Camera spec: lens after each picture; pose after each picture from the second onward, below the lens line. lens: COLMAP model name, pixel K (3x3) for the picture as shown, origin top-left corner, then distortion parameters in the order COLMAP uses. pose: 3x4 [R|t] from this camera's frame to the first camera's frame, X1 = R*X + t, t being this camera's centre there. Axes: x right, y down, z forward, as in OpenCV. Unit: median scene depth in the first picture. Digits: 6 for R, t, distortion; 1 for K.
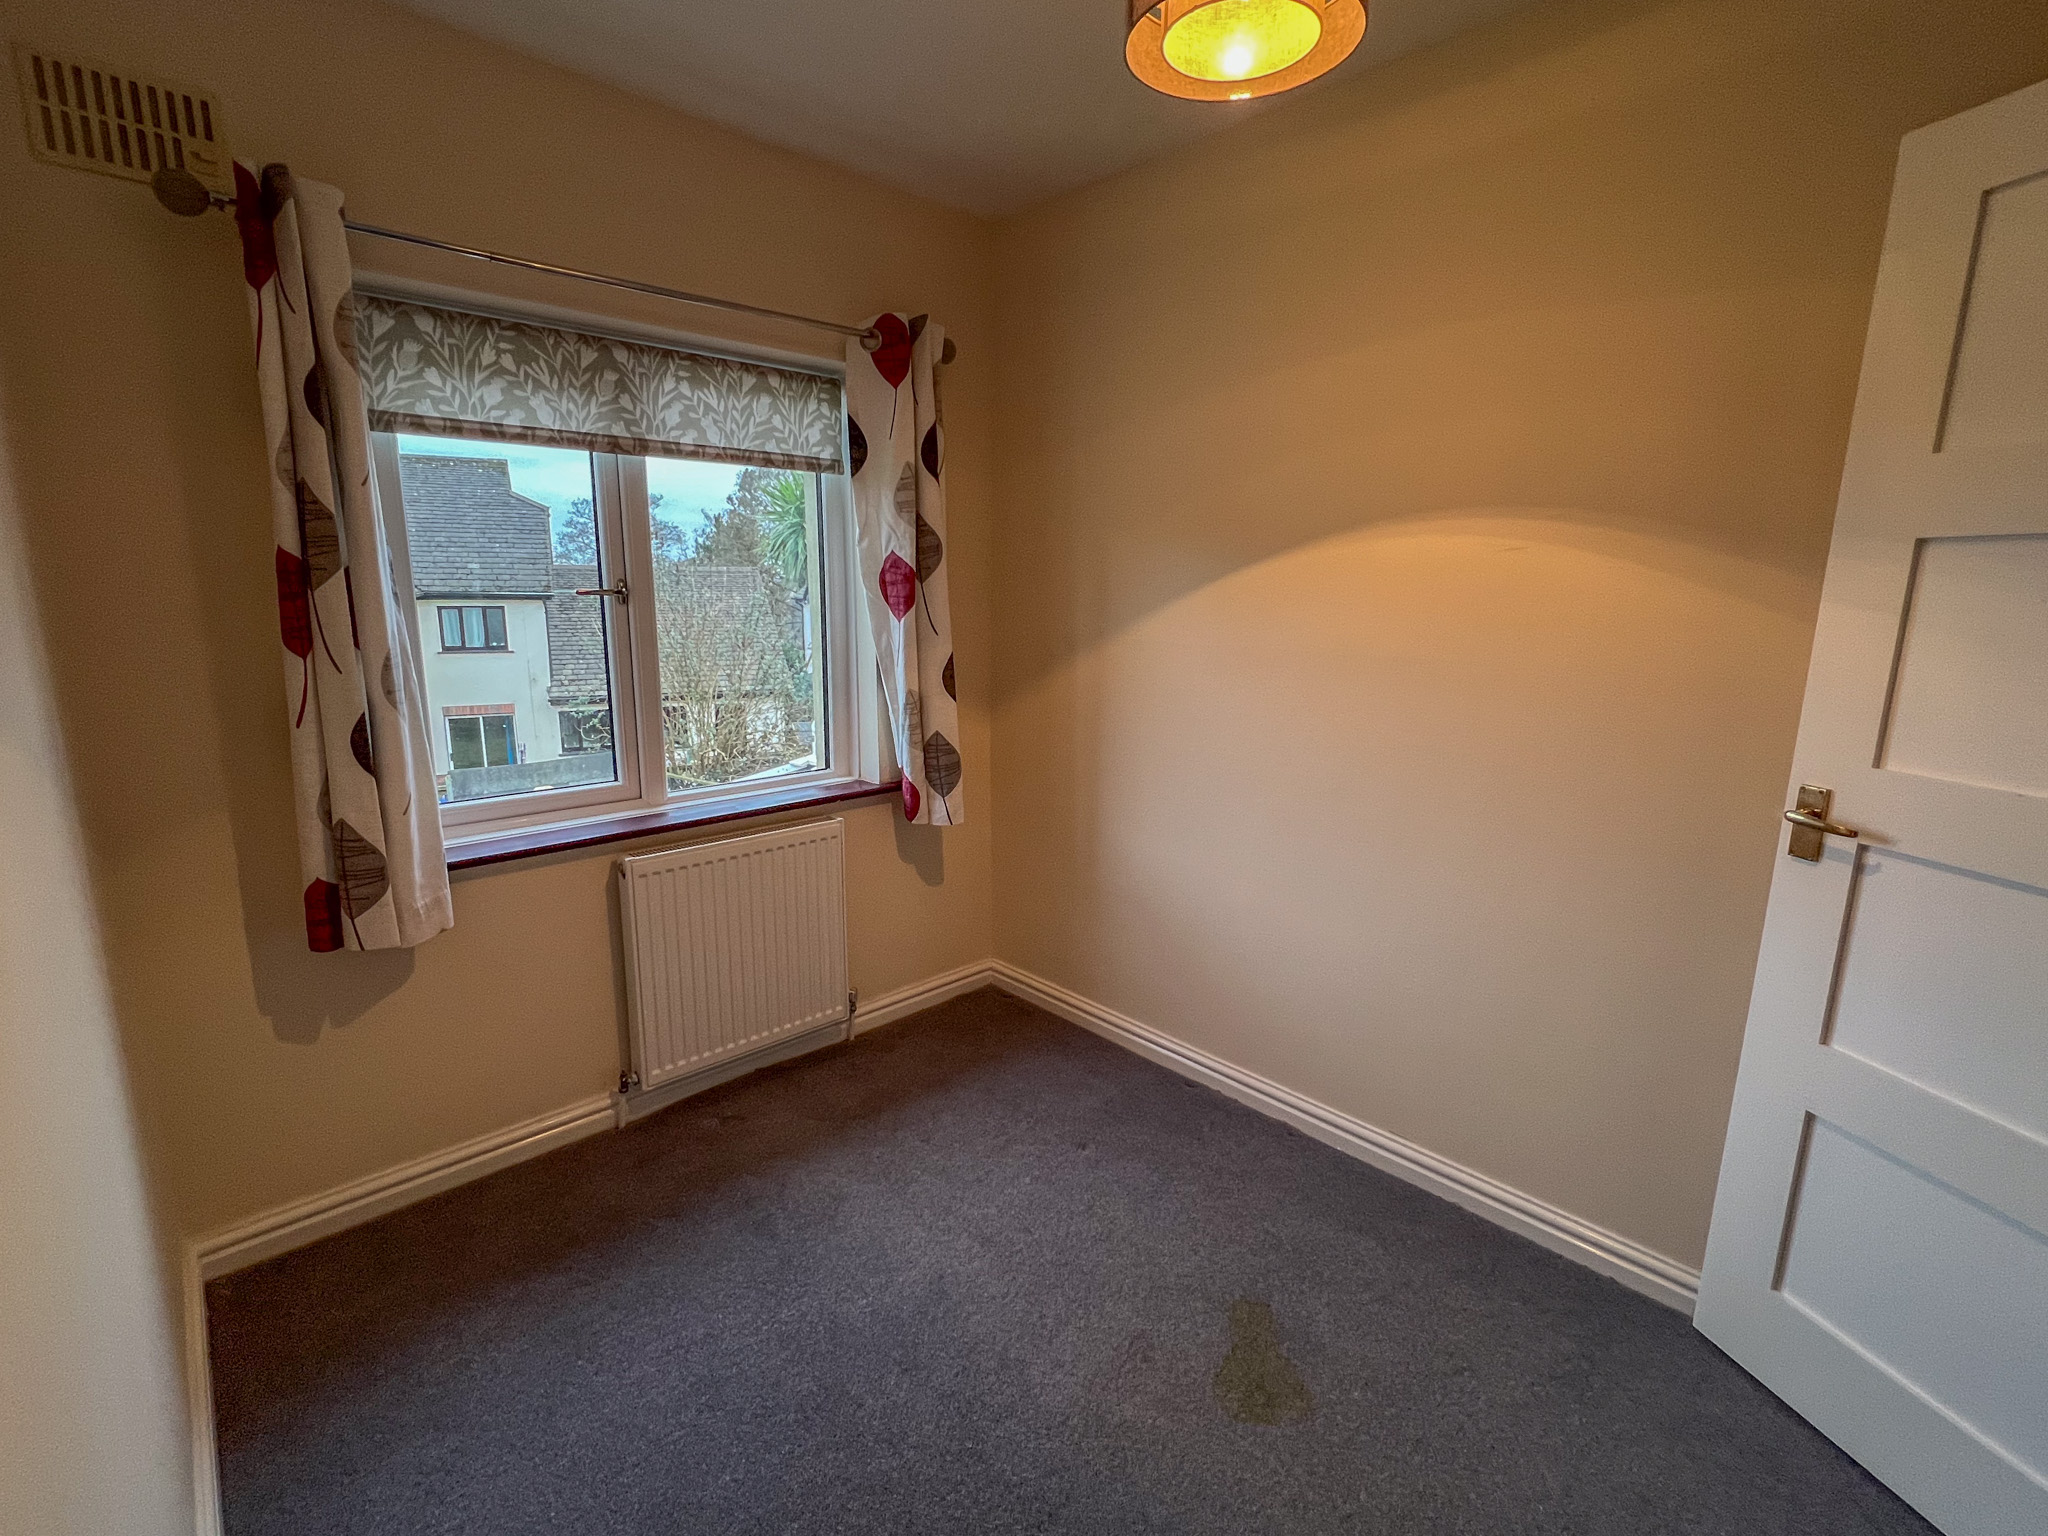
lens RADIAL K [[922.6, 0, 1024.0], [0, 922.6, 768.0], [0, 0, 1]] dist [-0.000854, -0.000066]
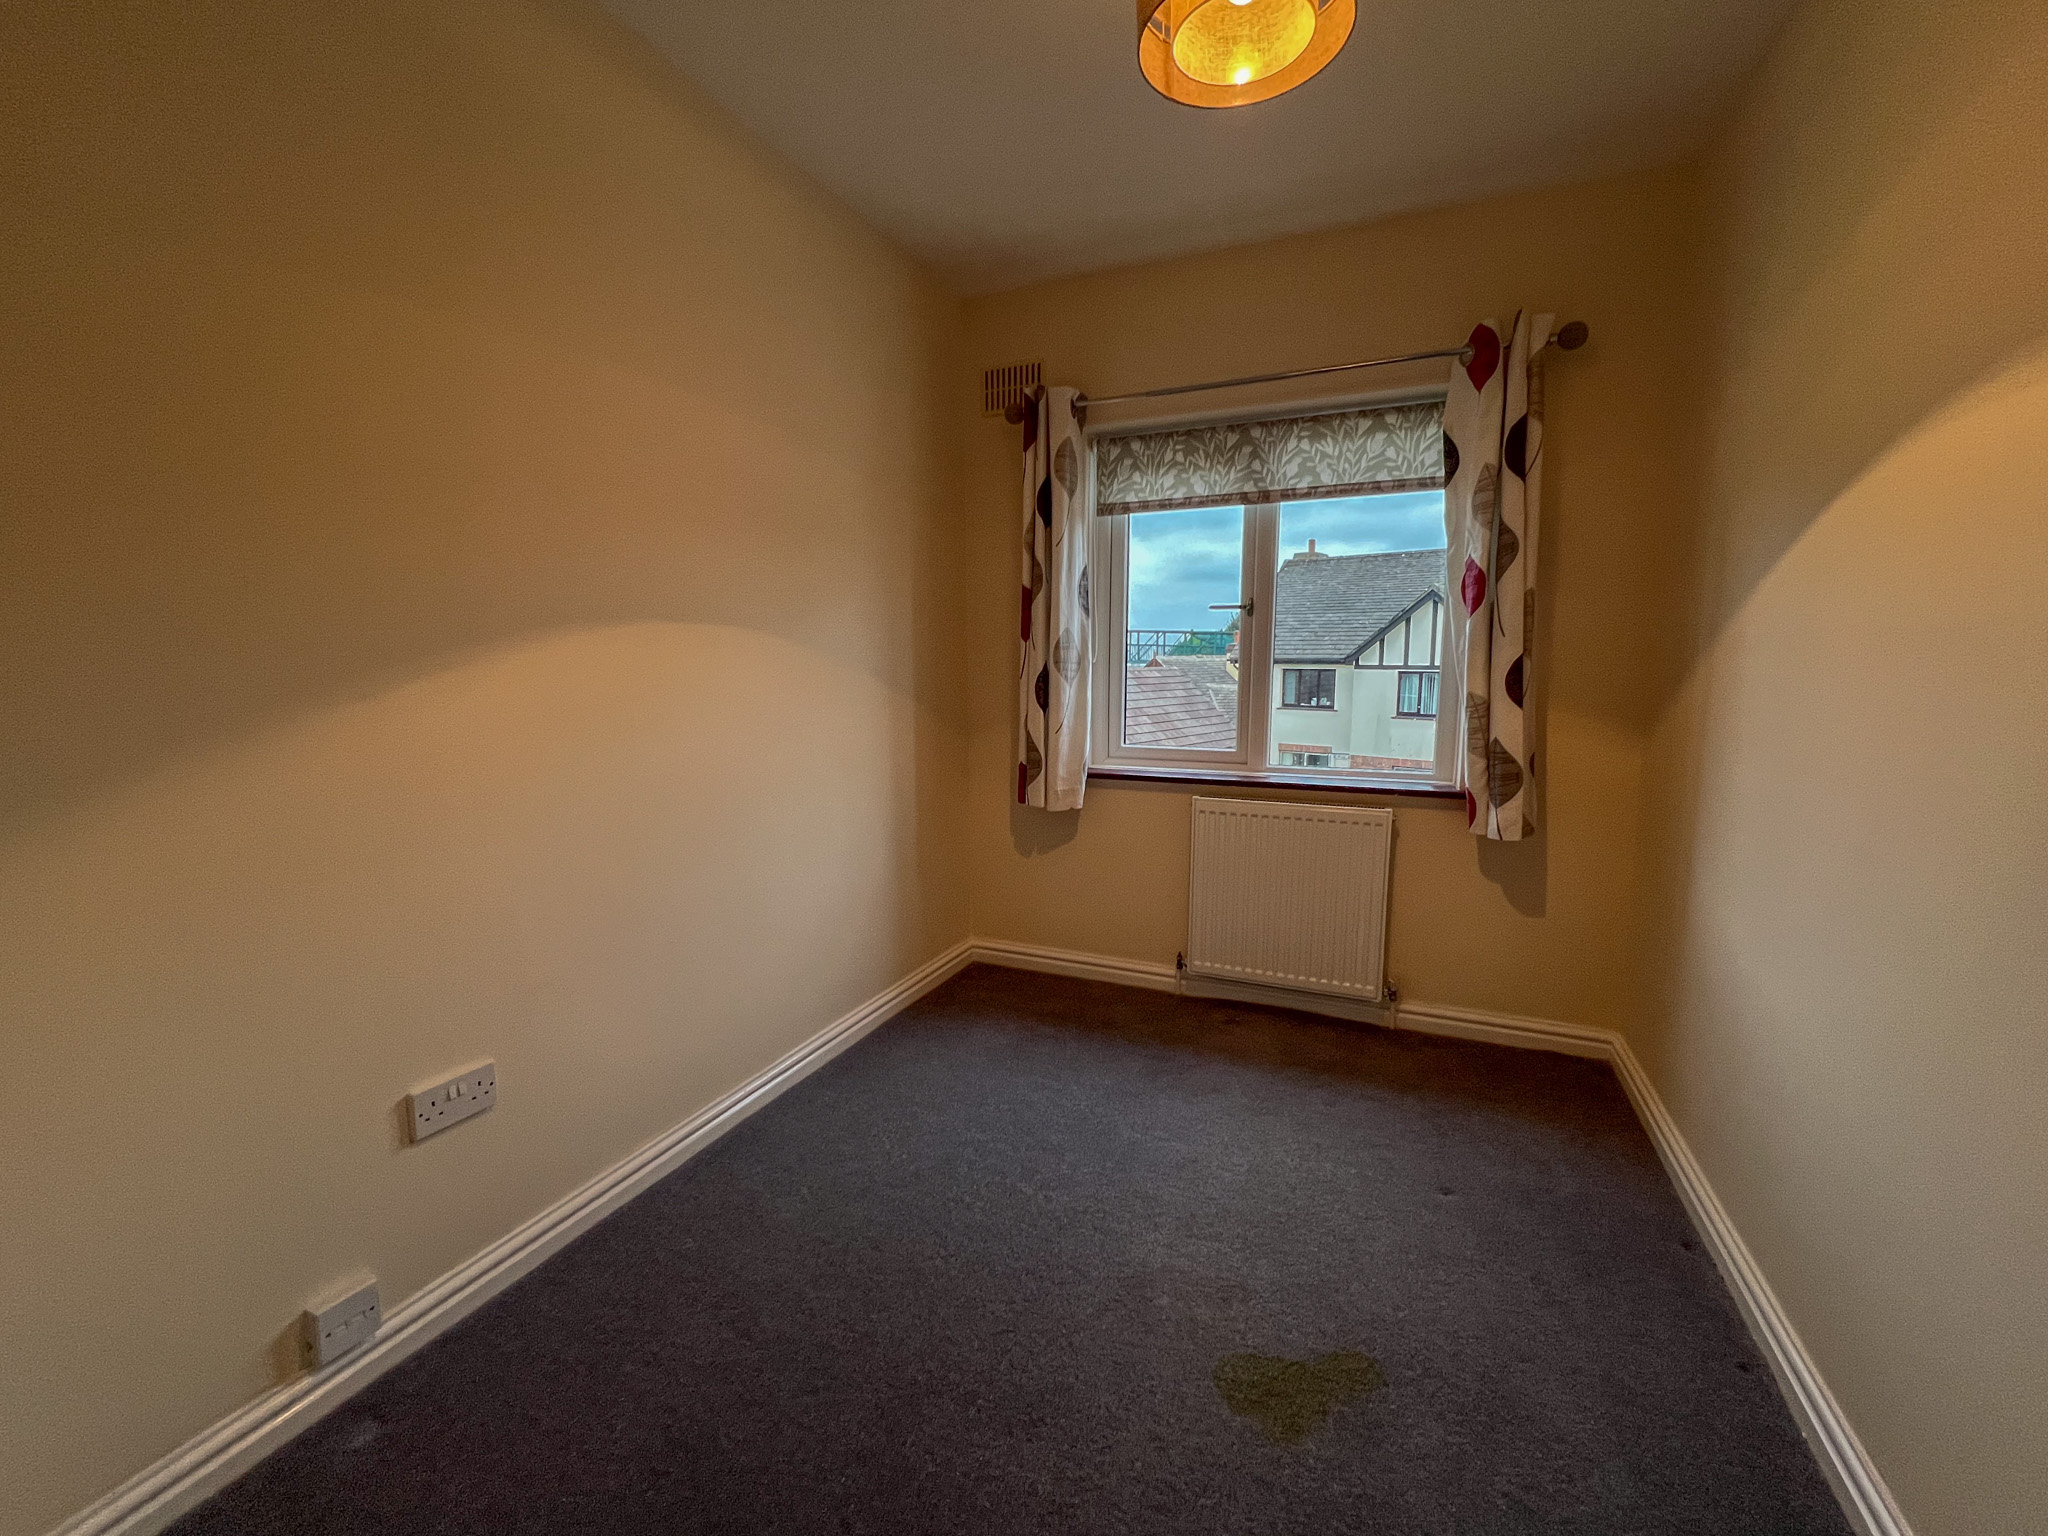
lens RADIAL K [[842.6, 0, 1024.0], [0, 842.6, 768.0], [0, 0, 1]] dist [-0.001087, -0.000096]
pose [[0.397685, 0.109682, -0.910943, 0.587332], [-0.173896, 0.983845, 0.042543, 0.044987], [0.900892, 0.141491, 0.410333, 0.239419]]
